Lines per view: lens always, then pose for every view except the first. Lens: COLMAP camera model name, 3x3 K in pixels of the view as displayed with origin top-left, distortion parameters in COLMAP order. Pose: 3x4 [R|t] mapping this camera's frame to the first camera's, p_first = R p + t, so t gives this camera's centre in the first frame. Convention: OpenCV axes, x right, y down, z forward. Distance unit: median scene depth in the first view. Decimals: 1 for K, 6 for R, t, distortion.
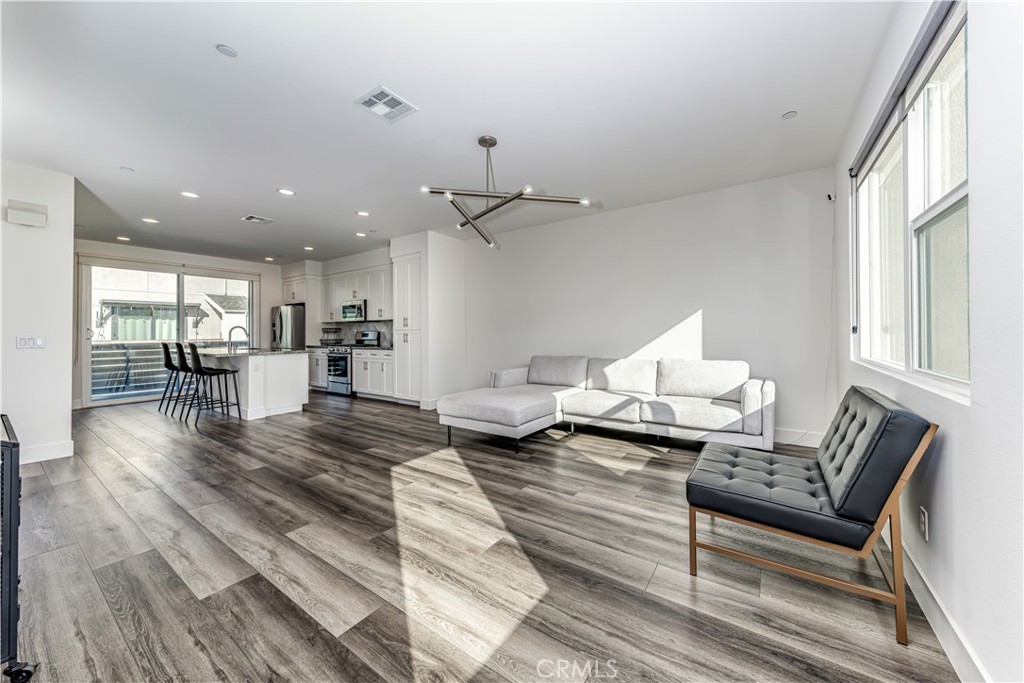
lens RADIAL K [[367.4, 0, 517.5], [0, 367.4, 326.1], [0, 0, 1]] dist [0.001585, 0.000040]
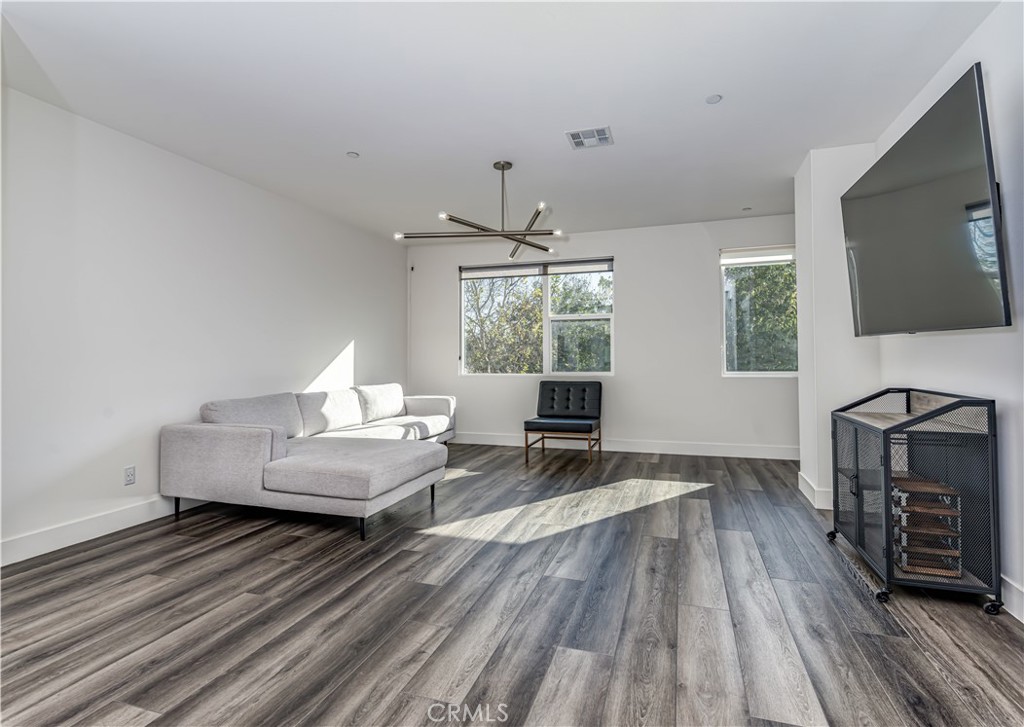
lens RADIAL K [[499.9, 0, 514.7], [0, 499.9, 360.2], [0, 0, 1]] dist [0.001099, 0.000090]
pose [[-0.283133, 0.014232, 0.958975, -1.440969], [-0.008617, 0.999812, -0.017382, 0.047714], [-0.959042, -0.013185, -0.282958, 1.413306]]
